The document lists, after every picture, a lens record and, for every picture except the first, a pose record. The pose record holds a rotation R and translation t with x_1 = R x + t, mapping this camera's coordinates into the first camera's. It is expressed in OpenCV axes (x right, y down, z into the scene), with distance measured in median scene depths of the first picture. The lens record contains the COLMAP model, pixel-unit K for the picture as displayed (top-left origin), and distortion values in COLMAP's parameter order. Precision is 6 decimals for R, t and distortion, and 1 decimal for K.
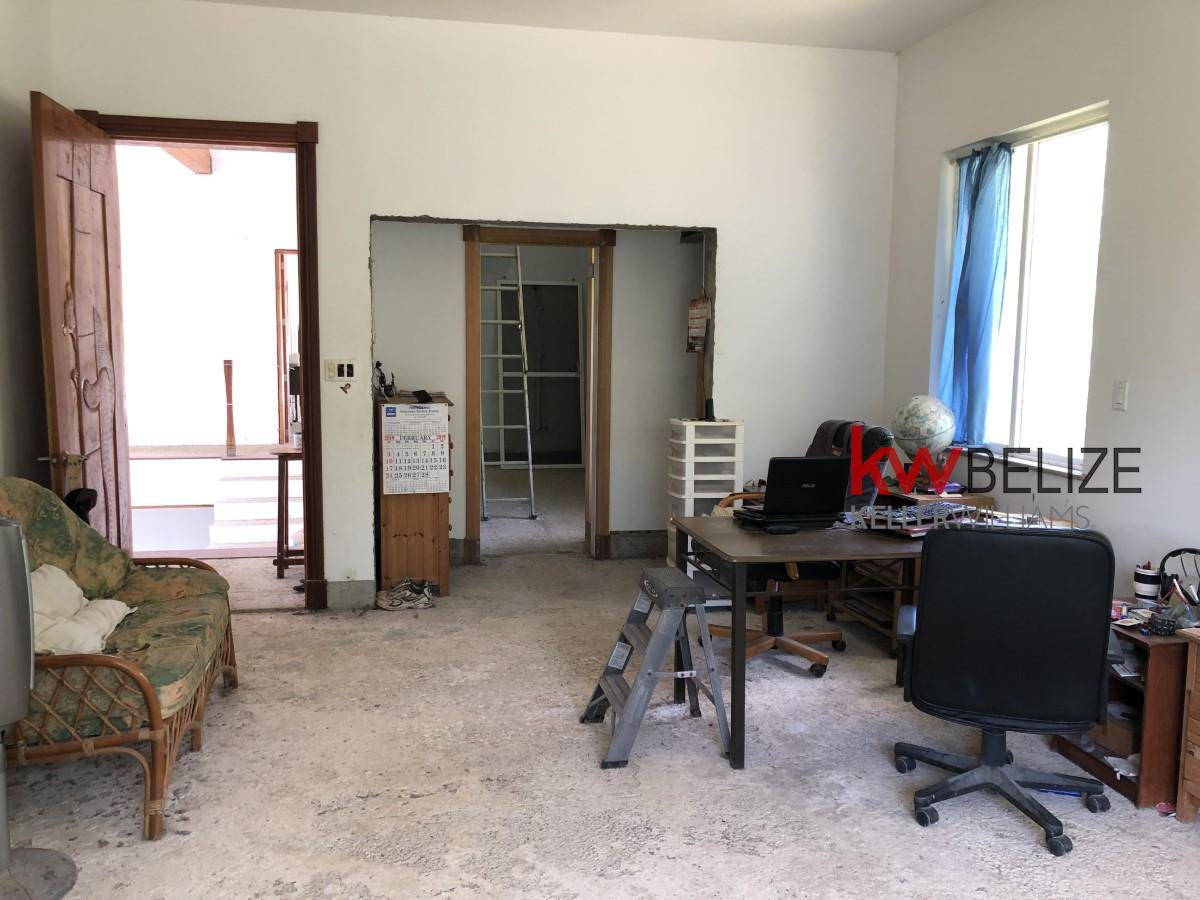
lens RADIAL K [[991.7, 0, 598.6], [0, 991.7, 444.0], [0, 0, 1]] dist [-0.005410, 0.011060]
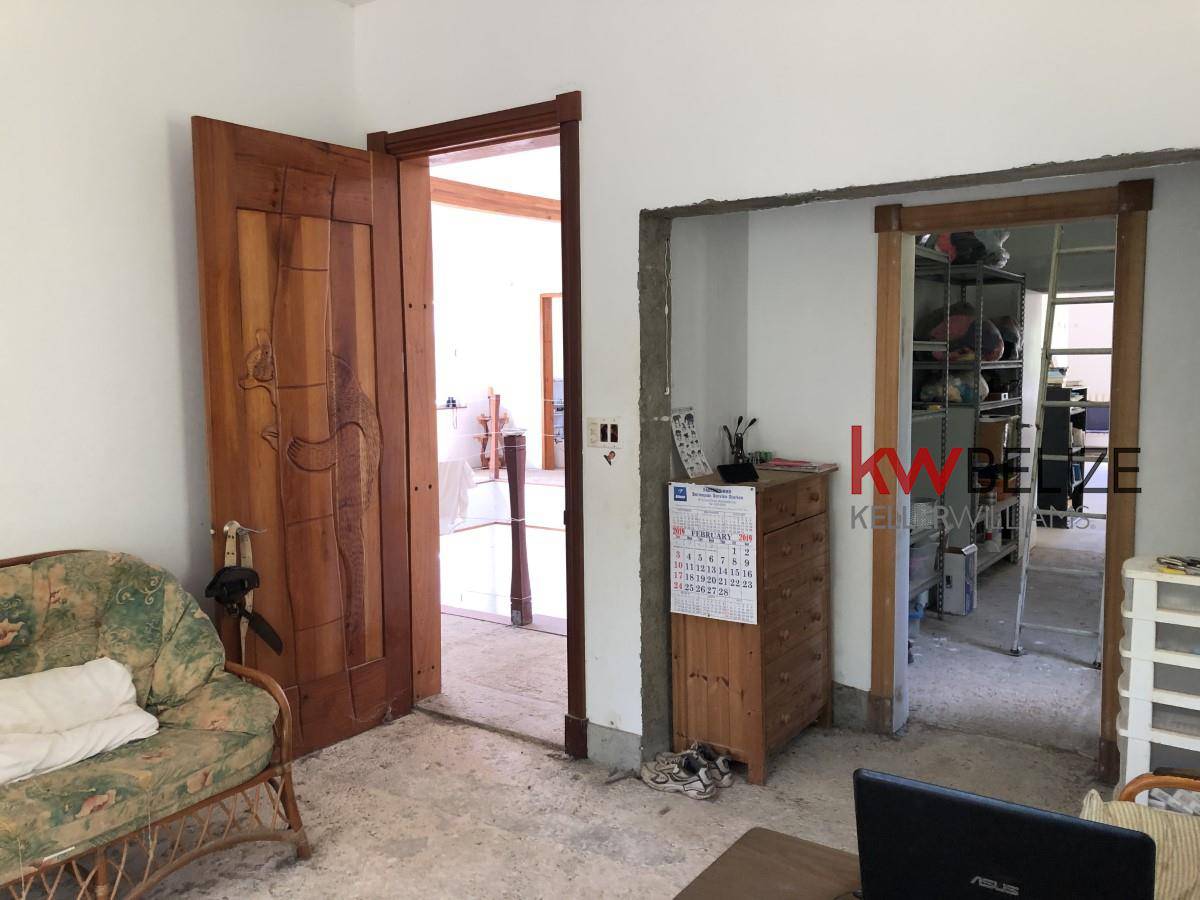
lens RADIAL K [[978.6, 0, 606.6], [0, 978.6, 438.4], [0, 0, 1]] dist [0.116919, -0.235674]
pose [[0.676327, 0.039082, -0.735564, 0.256236], [-0.064198, 0.997919, -0.006006, -0.063953], [0.733799, 0.051284, 0.677429, 0.505372]]
